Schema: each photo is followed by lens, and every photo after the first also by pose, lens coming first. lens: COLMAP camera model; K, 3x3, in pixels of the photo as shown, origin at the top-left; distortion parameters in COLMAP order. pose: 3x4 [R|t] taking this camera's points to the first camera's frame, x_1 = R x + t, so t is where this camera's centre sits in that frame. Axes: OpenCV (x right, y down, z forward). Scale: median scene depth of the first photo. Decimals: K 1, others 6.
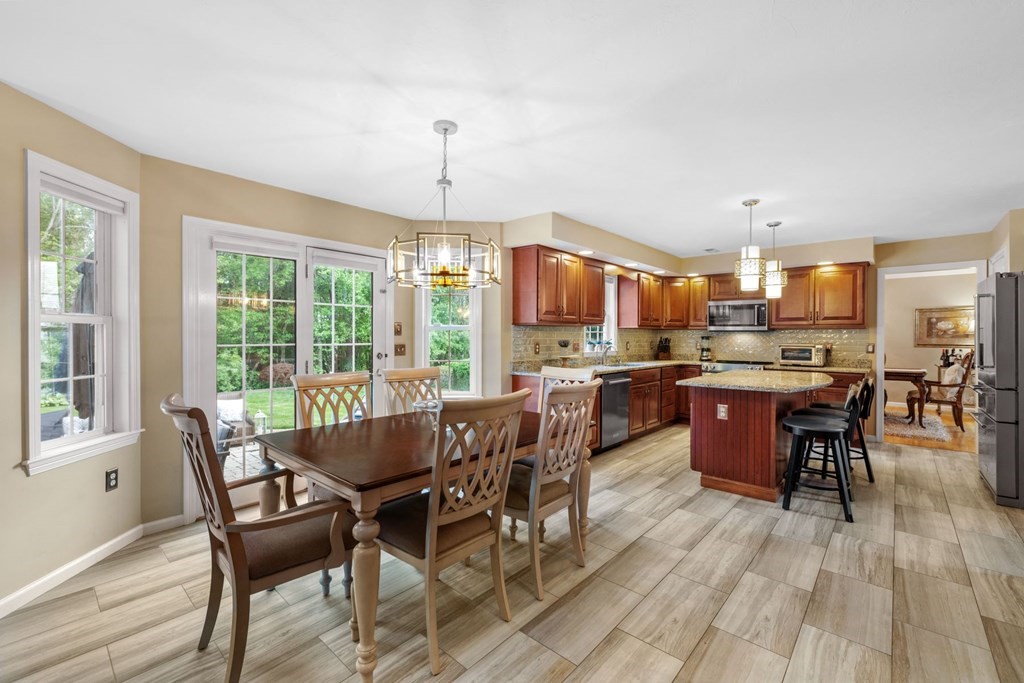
lens RADIAL K [[429.6, 0, 515.8], [0, 429.6, 338.5], [0, 0, 1]] dist [0.000656, -0.000472]
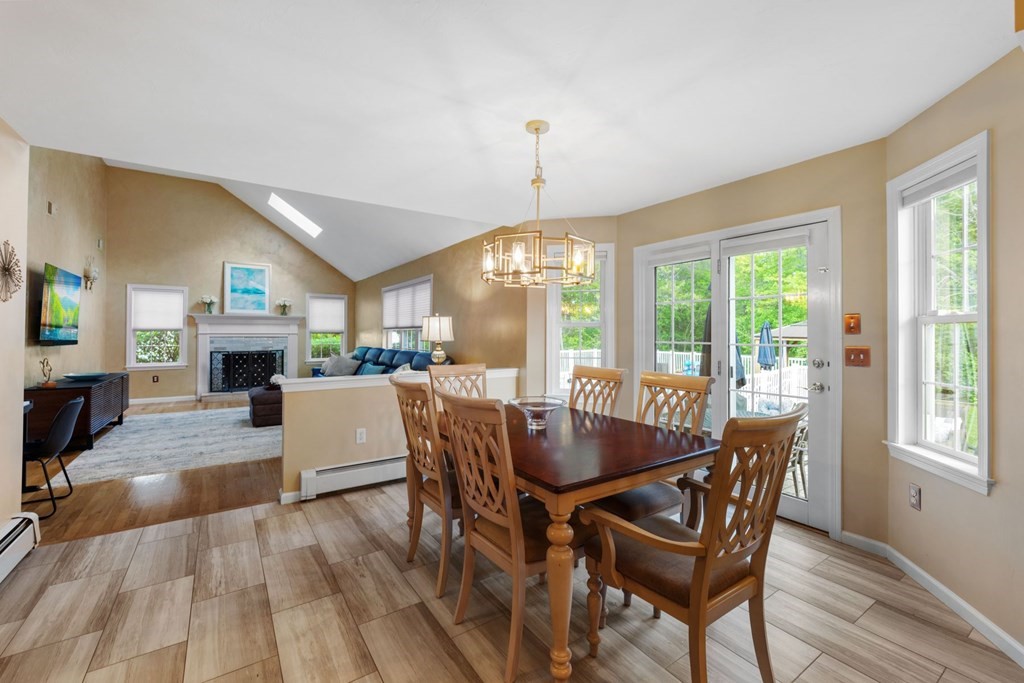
lens RADIAL K [[429.6, 0, 513.4], [0, 429.6, 332.1], [0, 0, 1]] dist [0.000656, -0.000472]
pose [[-0.245960, -0.009147, -0.969237, 0.334502], [-0.008970, 0.999934, -0.007160, -0.000802], [0.969239, 0.006933, -0.246026, 0.488827]]
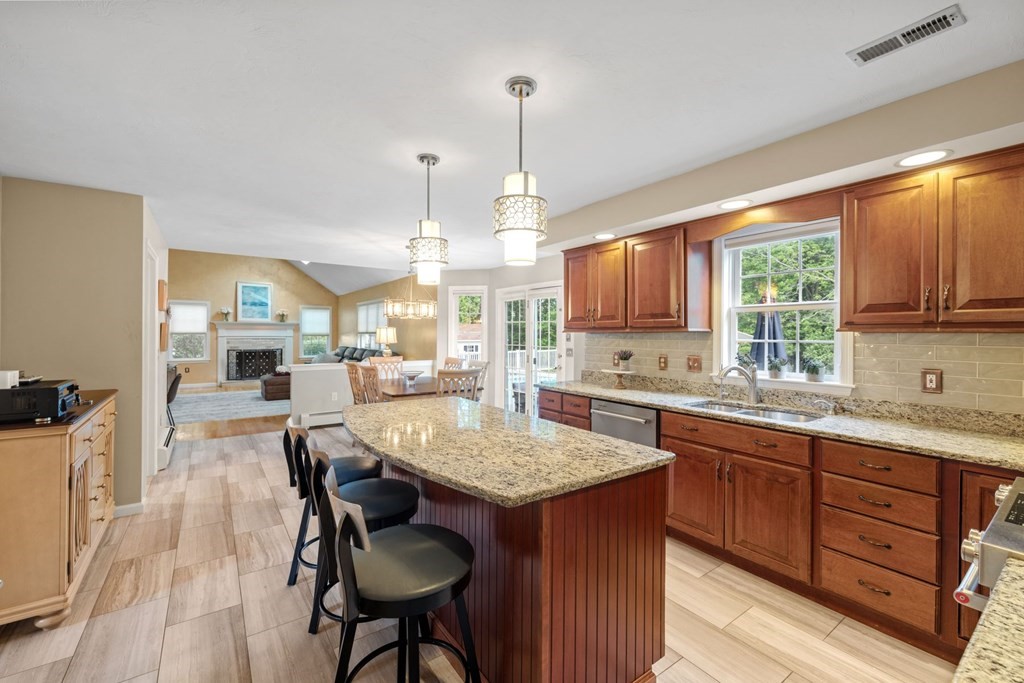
lens RADIAL K [[429.6, 0, 514.0], [0, 429.6, 336.4], [0, 0, 1]] dist [0.000656, -0.000472]
pose [[-0.225294, 0.001255, -0.974290, 0.763900], [-0.011851, 0.999922, 0.004029, -0.019183], [0.974219, 0.012454, -0.225261, 0.825140]]
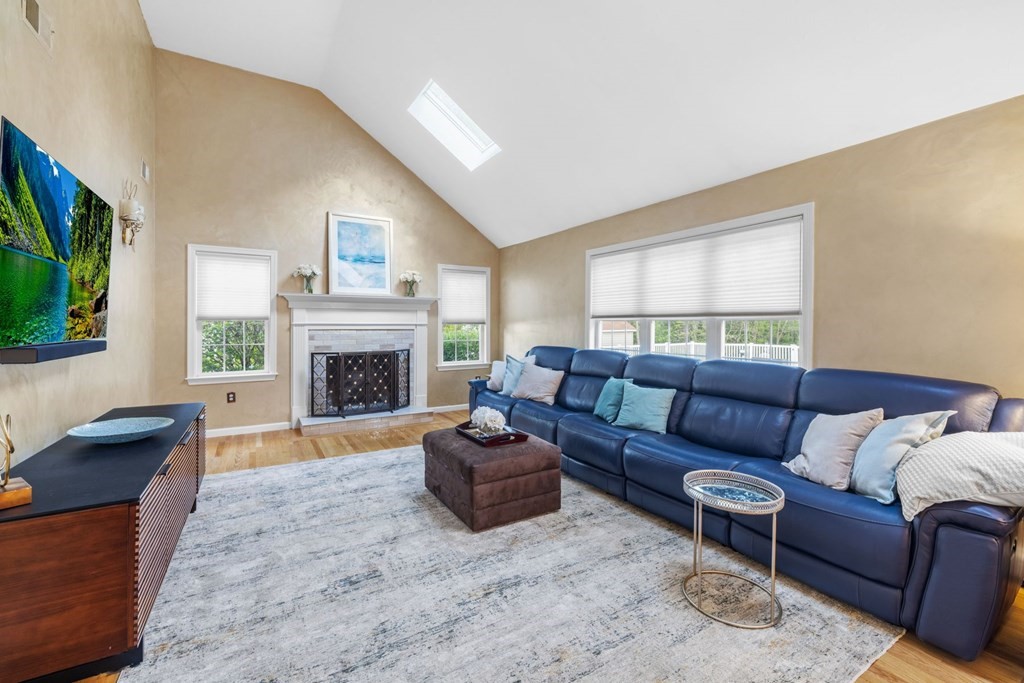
lens RADIAL K [[429.6, 0, 506.4], [0, 429.6, 325.8], [0, 0, 1]] dist [0.000656, -0.000472]
pose [[-0.301926, 0.001938, -0.953329, -0.065818], [-0.012763, 0.999900, 0.006074, -0.004867], [0.953246, 0.014001, -0.301871, -0.176164]]
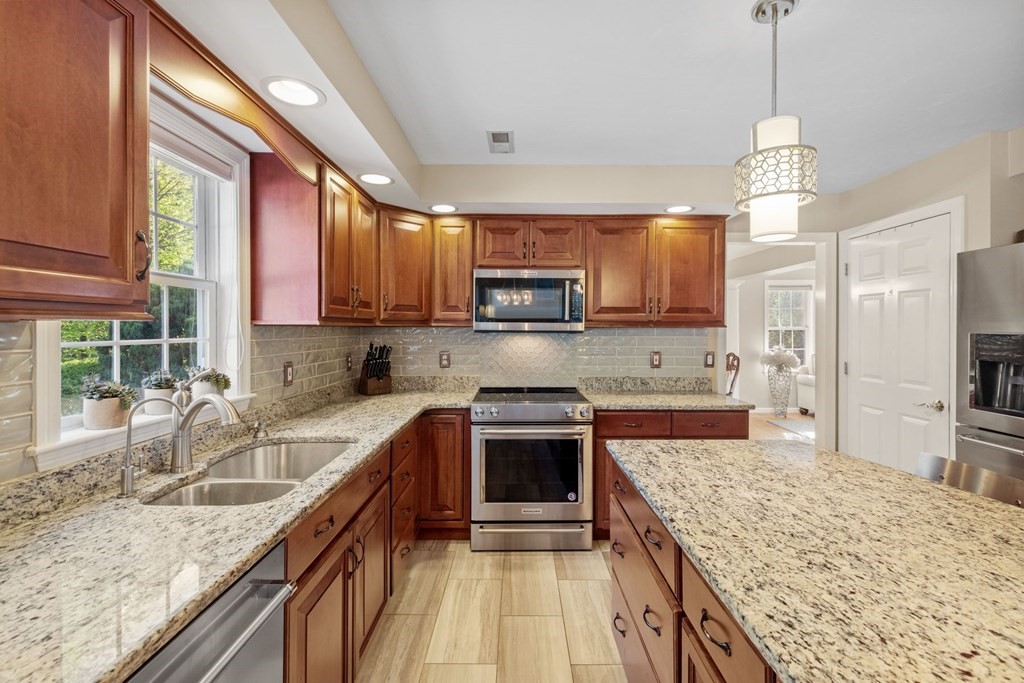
lens RADIAL K [[429.6, 0, 516.0], [0, 429.6, 332.1], [0, 0, 1]] dist [0.000656, -0.000472]
pose [[0.750085, -0.009265, 0.661277, 0.184635], [0.006136, 0.999956, 0.007050, -0.021523], [-0.661313, -0.001230, 0.750109, 0.671717]]
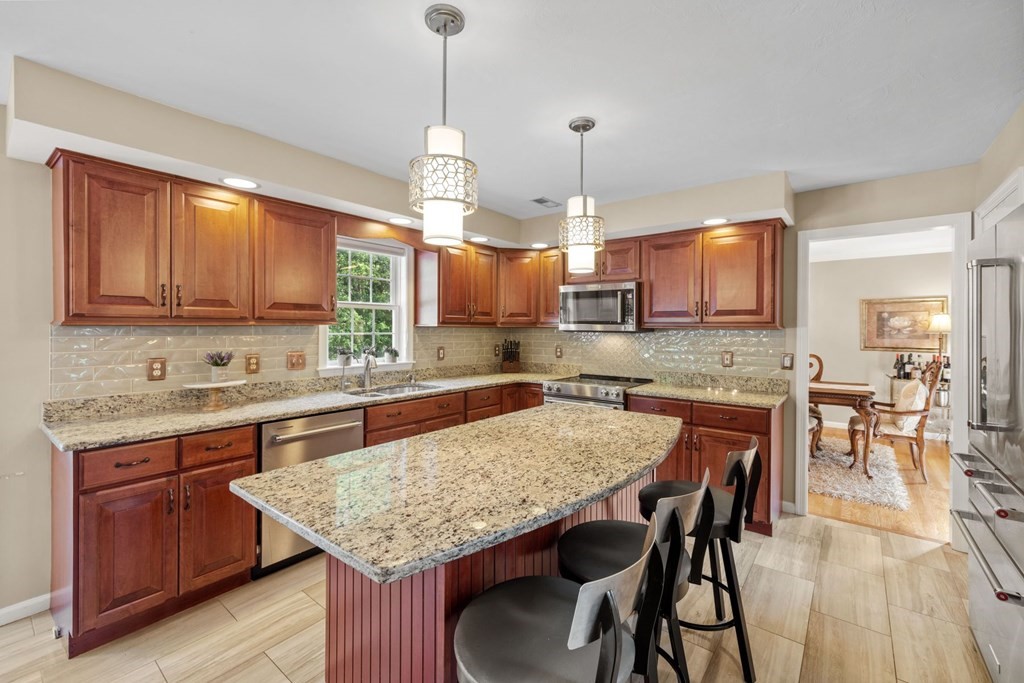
lens RADIAL K [[429.6, 0, 518.0], [0, 429.6, 330.9], [0, 0, 1]] dist [0.000656, -0.000472]
pose [[0.998095, 0.000314, 0.061703, 0.375156], [-0.000311, 1.000000, -0.000051, -0.019253], [-0.061703, 0.000032, 0.998095, 0.380830]]
